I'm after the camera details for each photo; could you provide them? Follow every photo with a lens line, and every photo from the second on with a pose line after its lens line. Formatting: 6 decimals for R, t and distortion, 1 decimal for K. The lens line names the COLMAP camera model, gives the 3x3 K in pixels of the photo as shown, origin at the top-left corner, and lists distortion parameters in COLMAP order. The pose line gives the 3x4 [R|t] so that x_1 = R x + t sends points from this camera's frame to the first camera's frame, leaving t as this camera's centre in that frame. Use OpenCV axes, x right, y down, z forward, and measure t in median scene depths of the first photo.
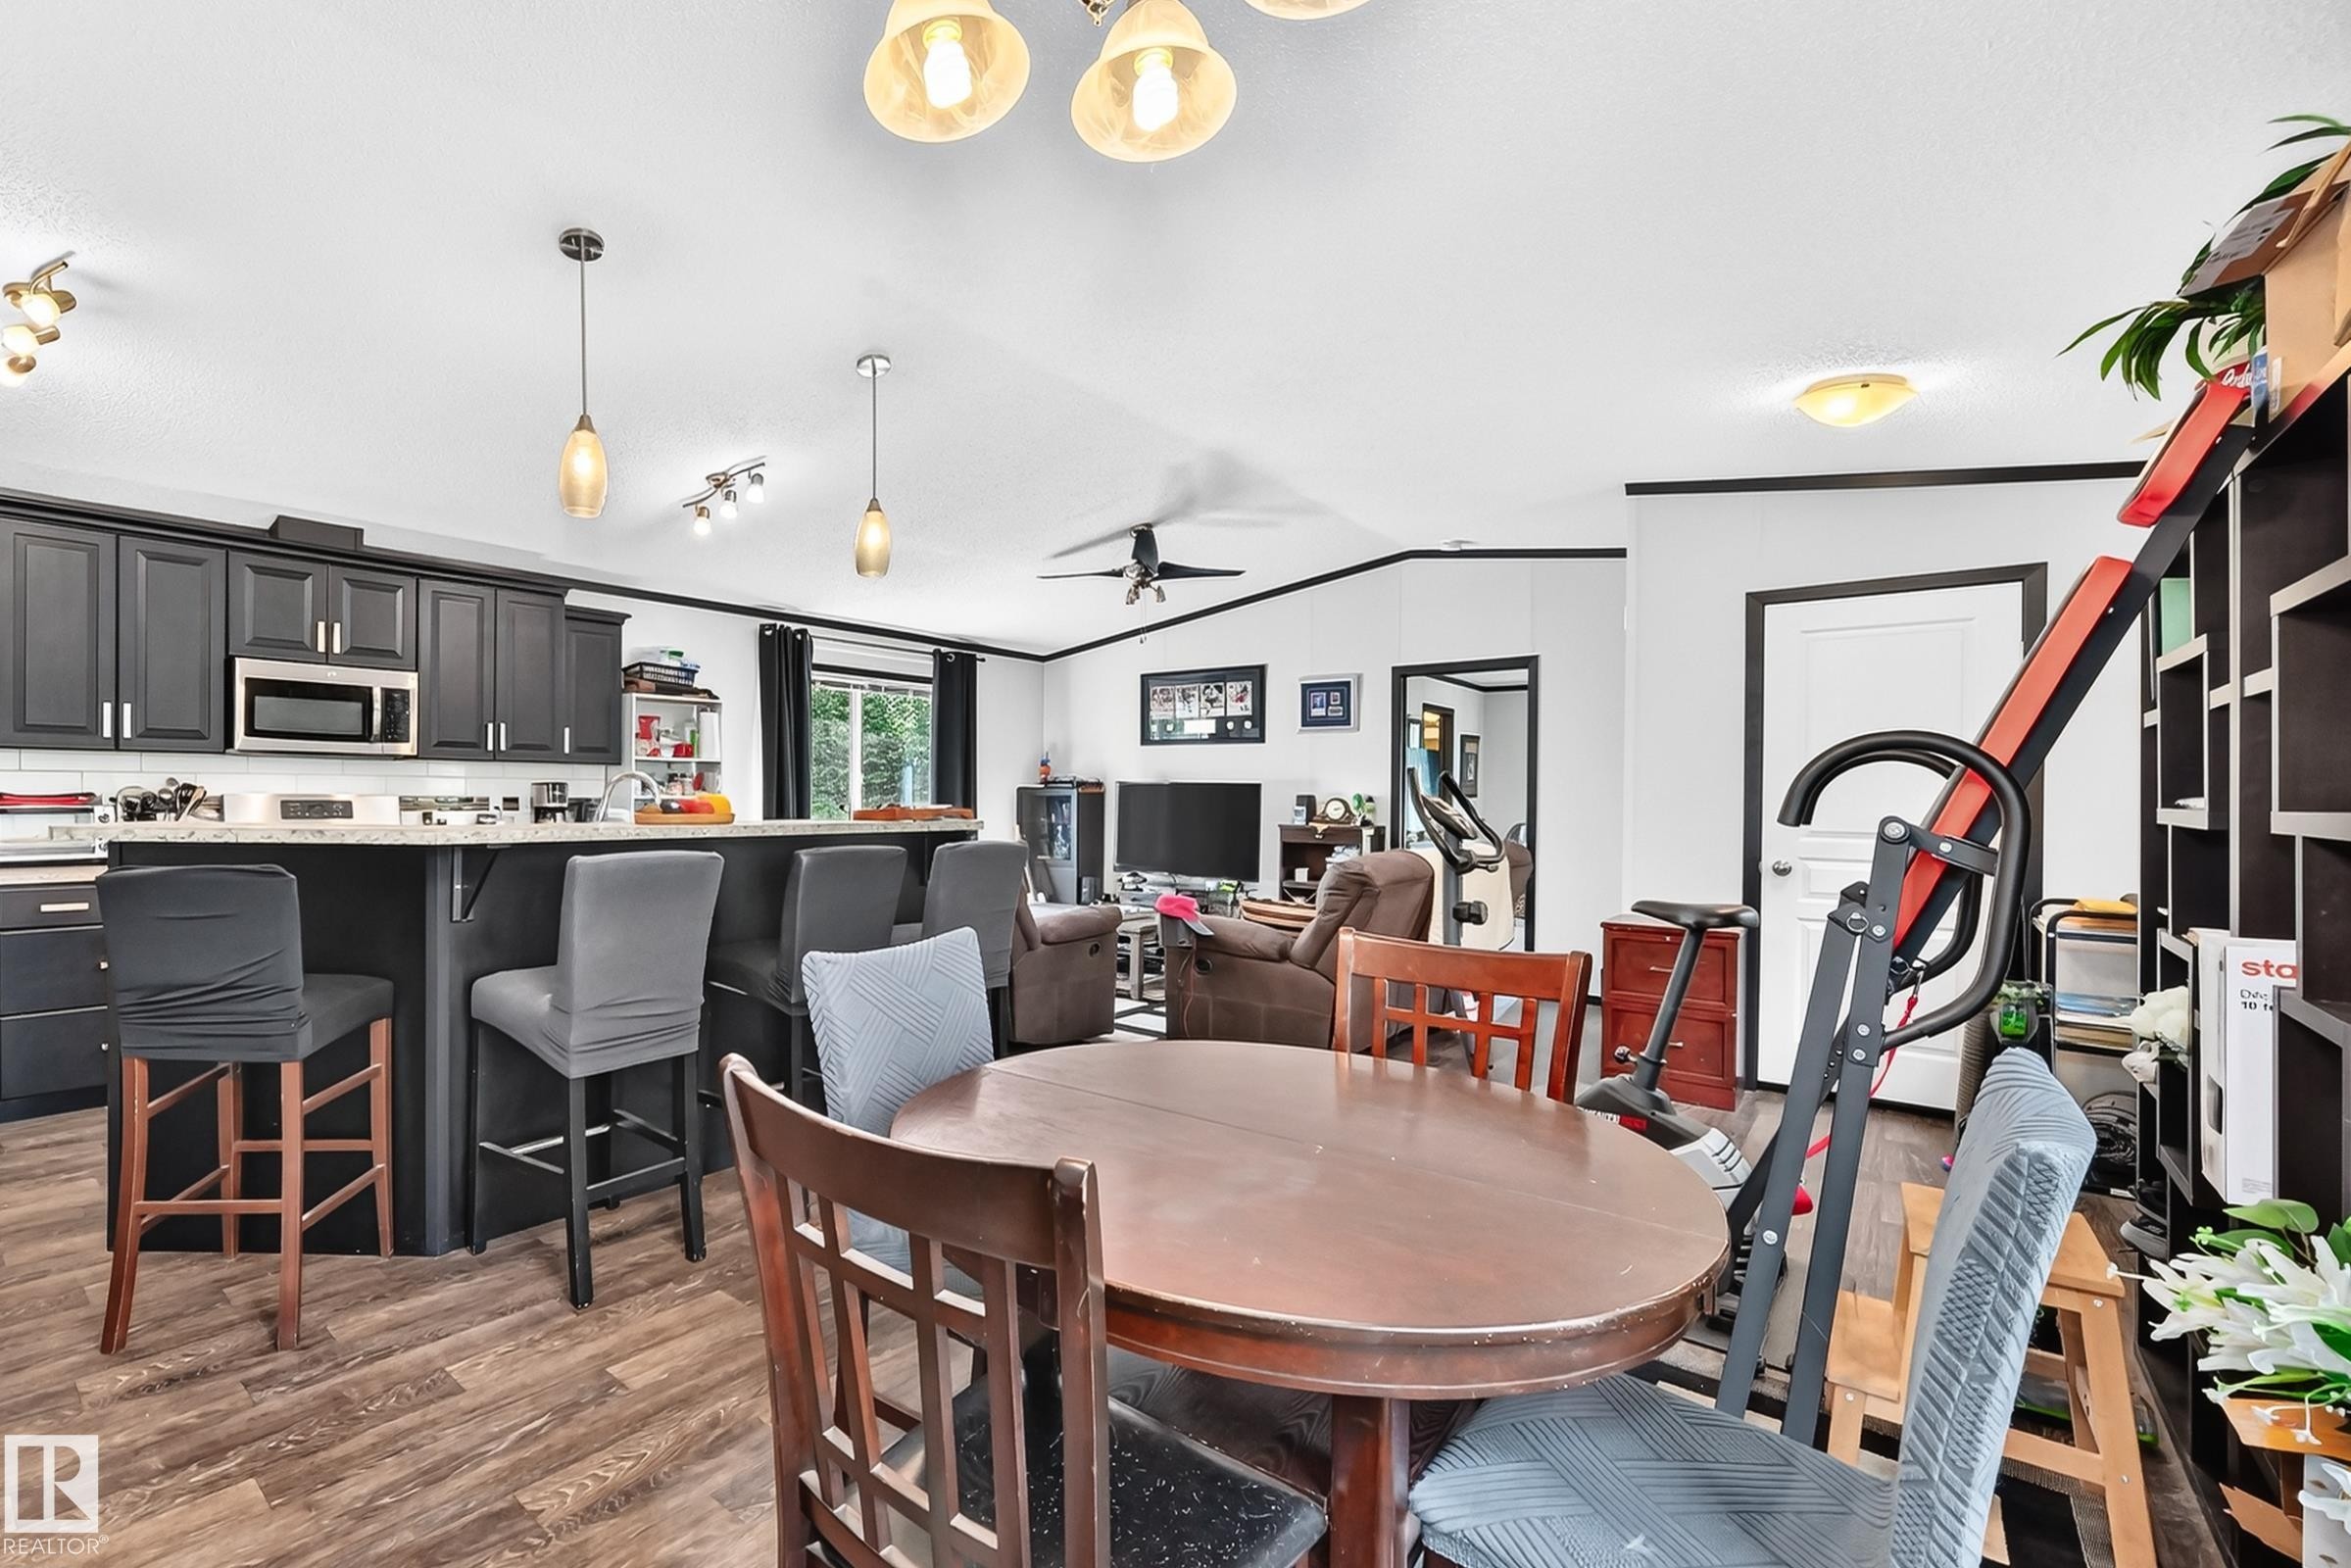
lens RADIAL K [[1161.5, 0, 1017.7], [0, 1161.5, 792.7], [0, 0, 1]] dist [0.048375, -0.000049]
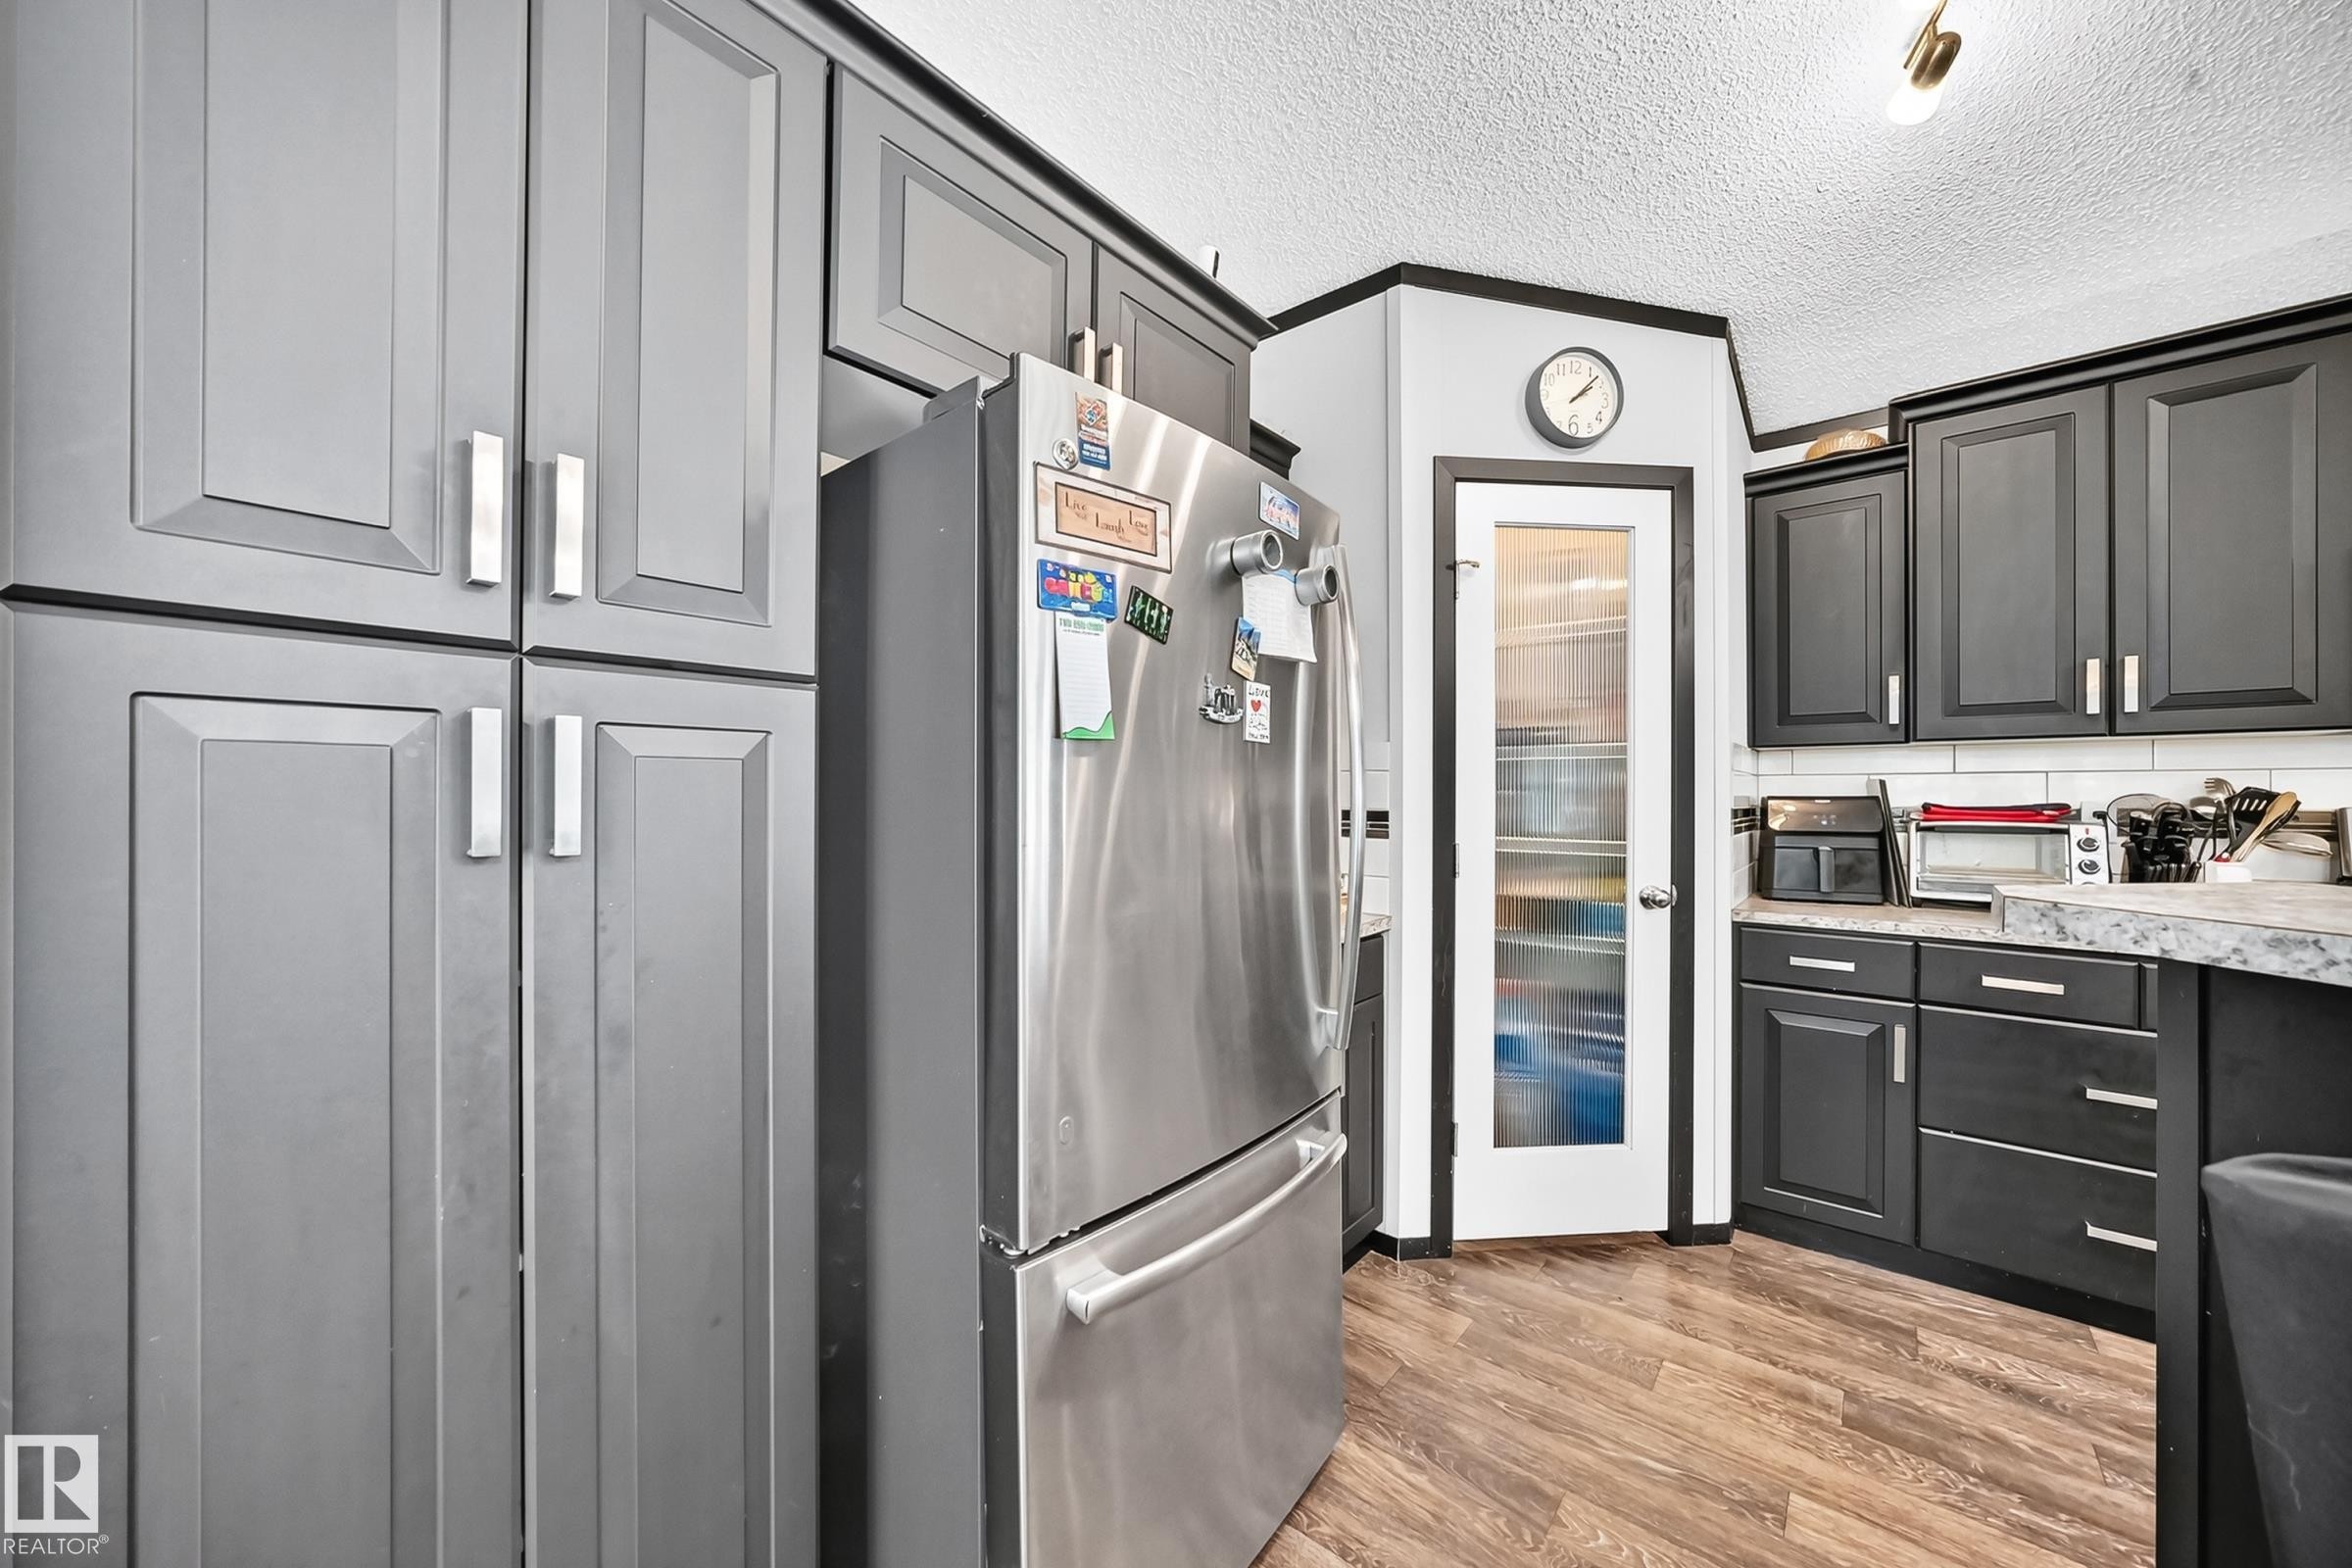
lens RADIAL K [[850.1, 0, 1177.9], [0, 850.1, 793.9], [0, 0, 1]] dist [-0.012089, 0.004840]
pose [[0.048931, -0.014467, -0.998697, -0.223341], [-0.000936, 0.999894, -0.014531, 0.000926], [0.998802, 0.001646, 0.048912, 0.324385]]
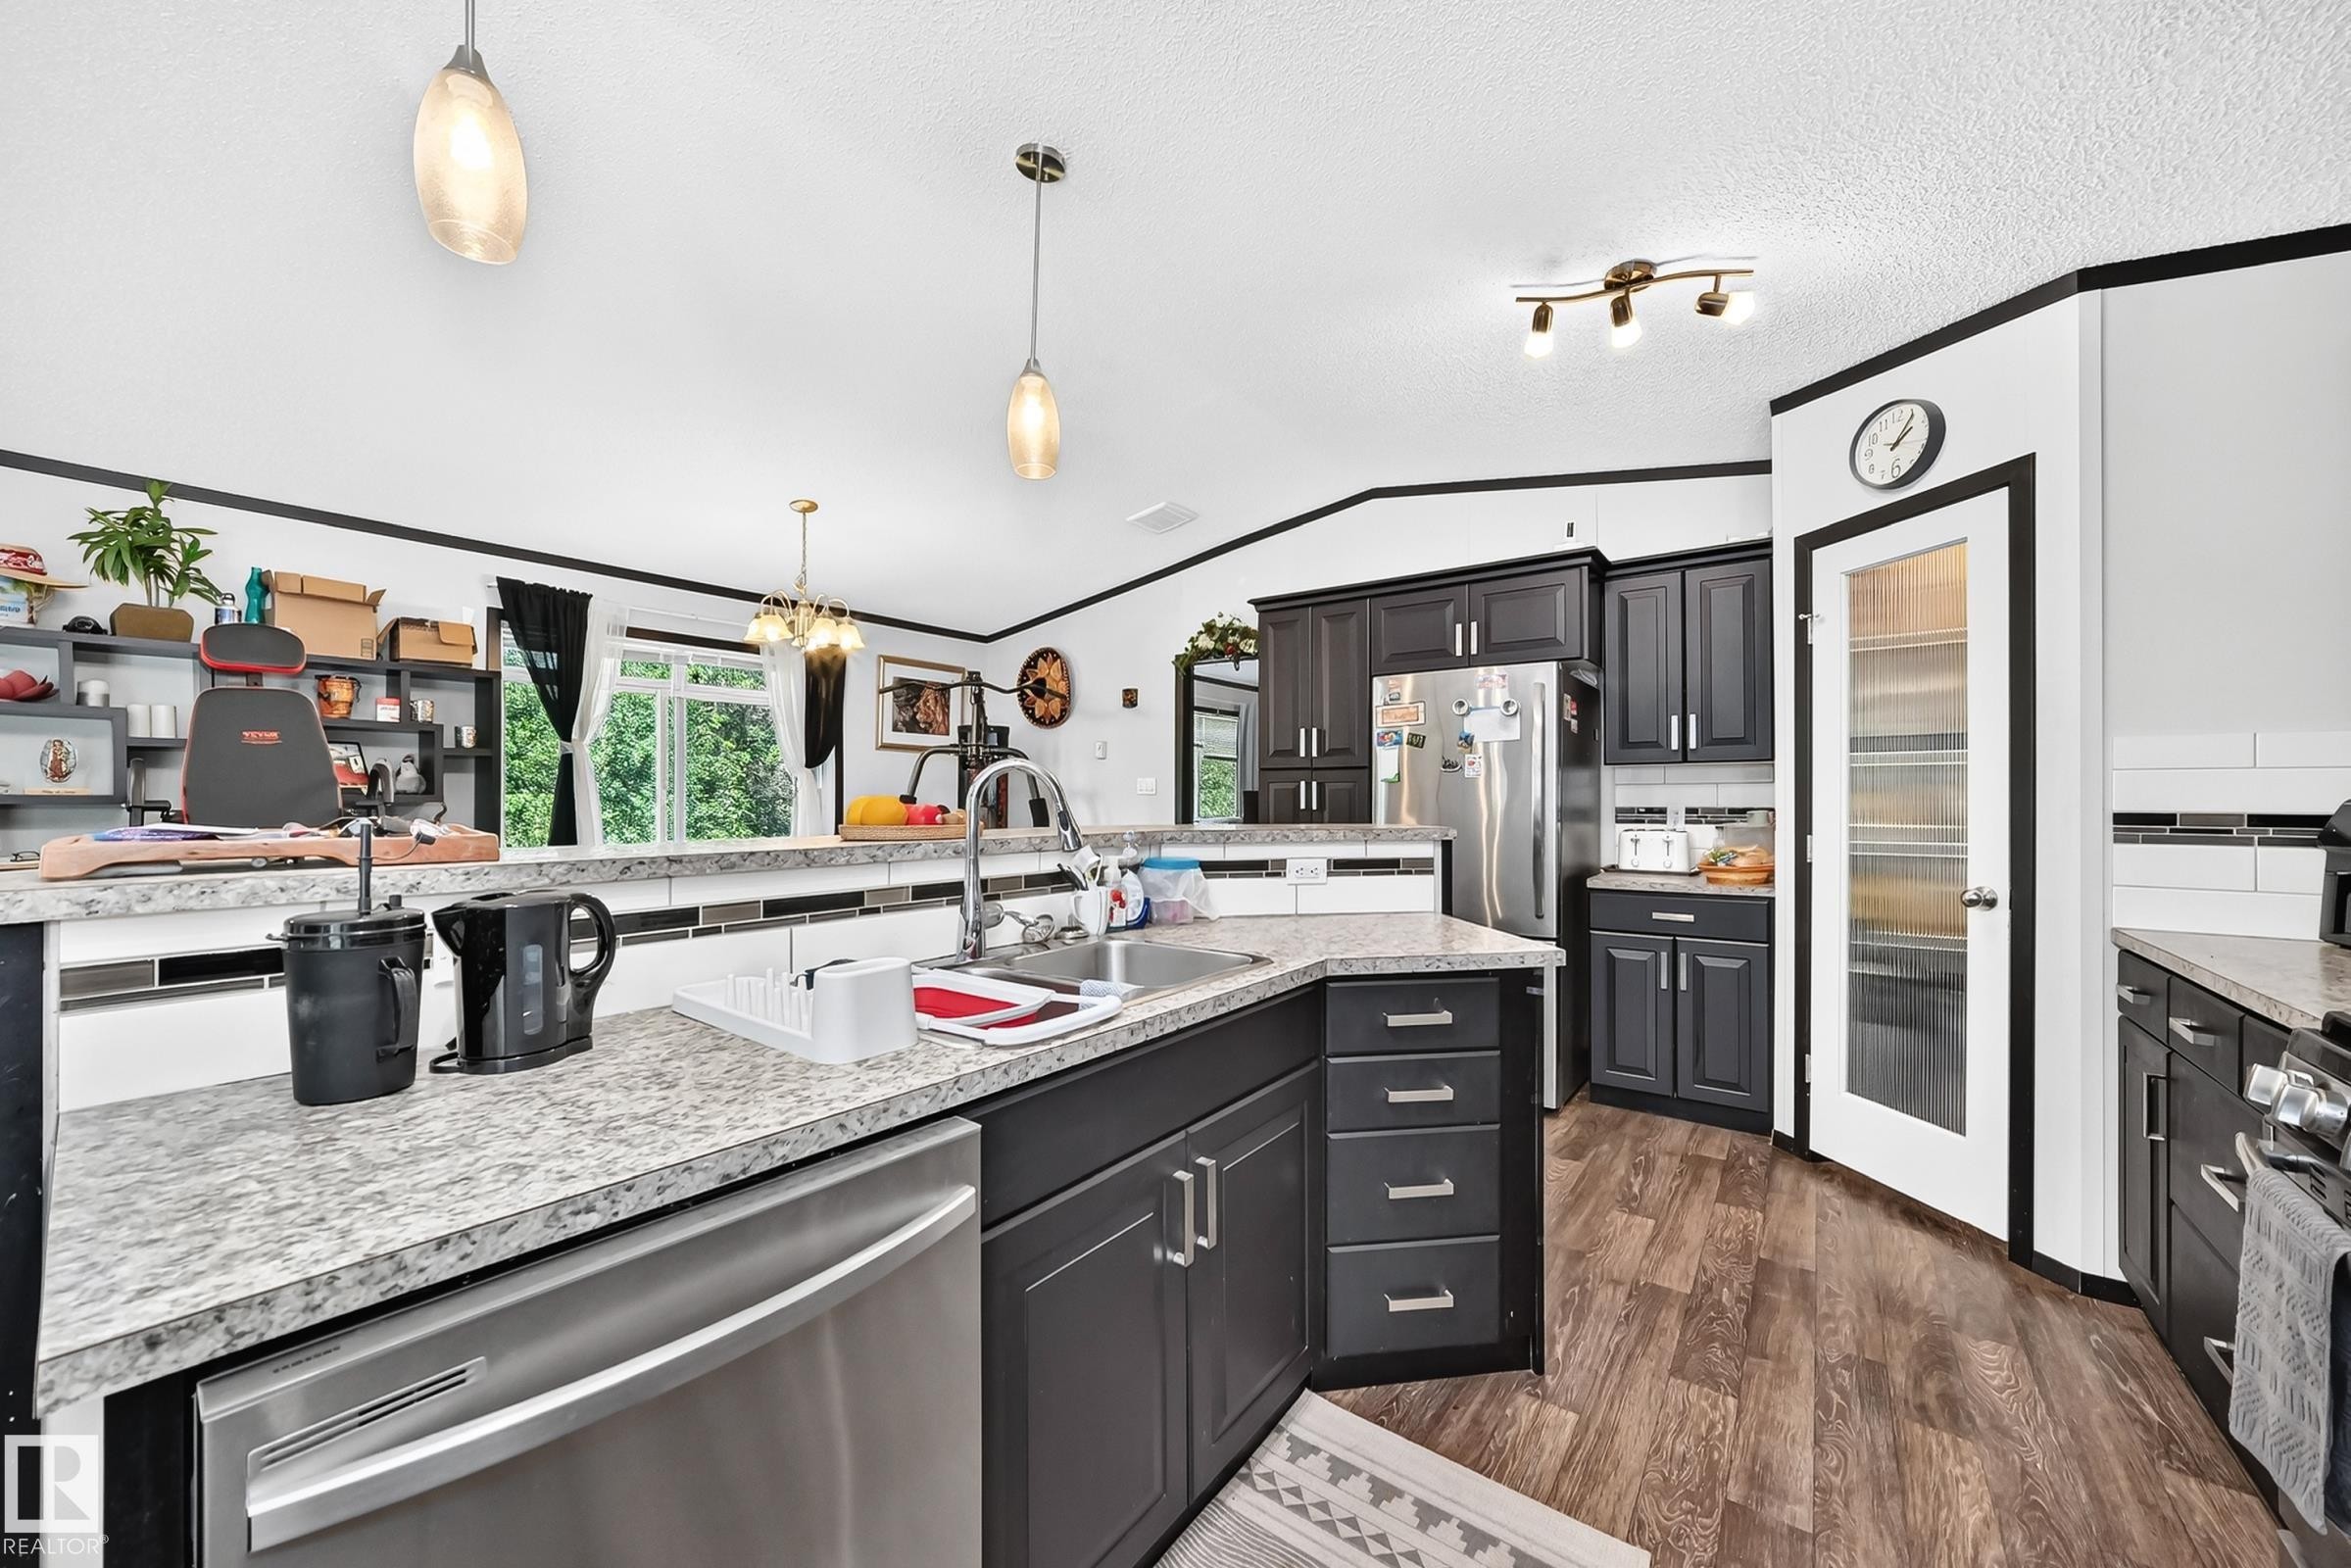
lens RADIAL K [[862.6, 0, 1169.5], [0, 862.6, 792.0], [0, 0, 1]] dist [-0.012327, 0.004307]
pose [[-0.995871, -0.009867, -0.090243, -0.198517], [-0.009338, 0.999937, -0.006288, -0.000604], [0.090299, -0.005419, -0.995900, 0.773070]]
